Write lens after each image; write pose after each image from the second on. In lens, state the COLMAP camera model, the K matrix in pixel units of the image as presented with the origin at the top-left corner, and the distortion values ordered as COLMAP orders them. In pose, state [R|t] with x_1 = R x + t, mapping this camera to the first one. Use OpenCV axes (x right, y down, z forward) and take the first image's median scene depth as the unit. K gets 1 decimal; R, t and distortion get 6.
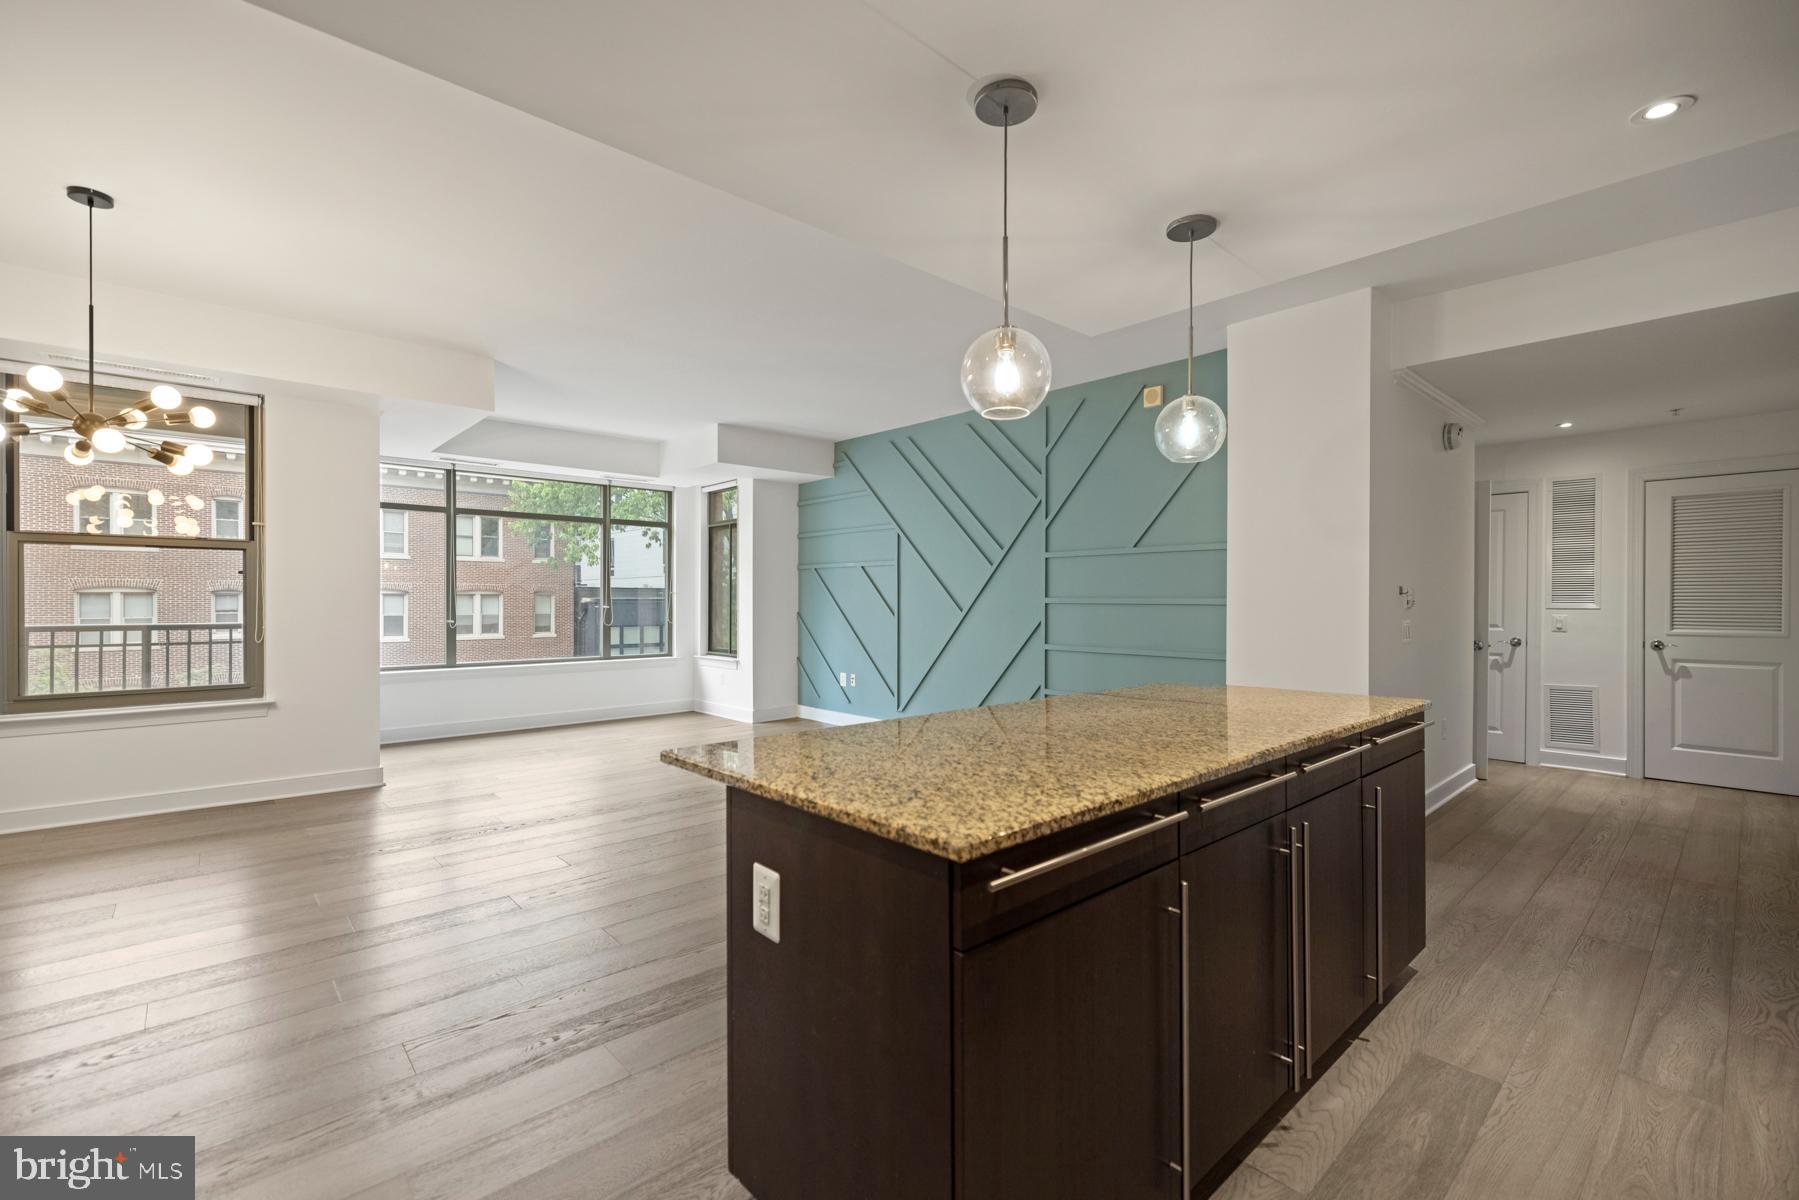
lens RADIAL K [[775.1, 0, 902.1], [0, 775.1, 603.5], [0, 0, 1]] dist [0.001139, -0.000144]
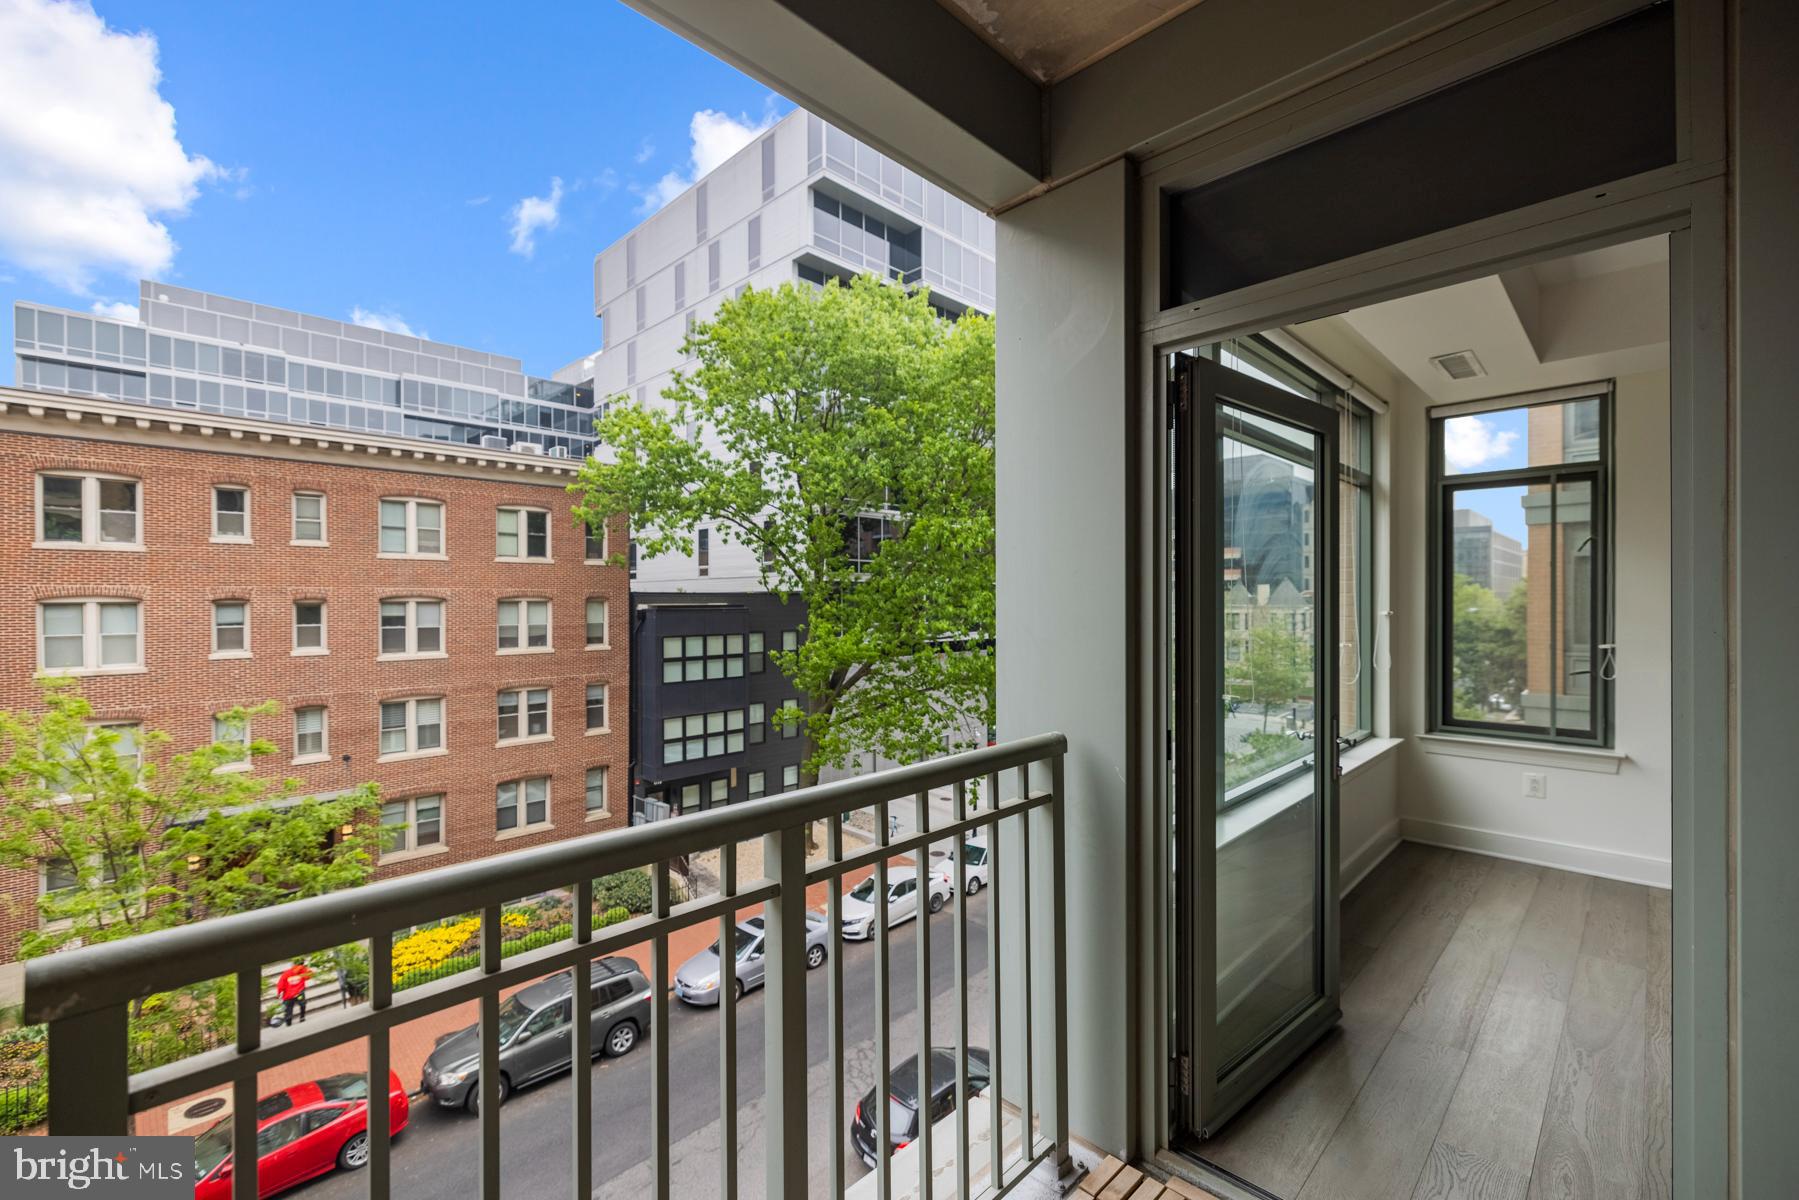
lens RADIAL K [[756.8, 0, 899.5], [0, 756.8, 600.0], [0, 0, 1]] dist [0.001023, -0.000210]
pose [[0.998701, -0.005591, 0.050644, -0.698032], [0.005900, 0.999965, -0.005943, -0.023332], [-0.050609, 0.006234, 0.998699, 0.566612]]
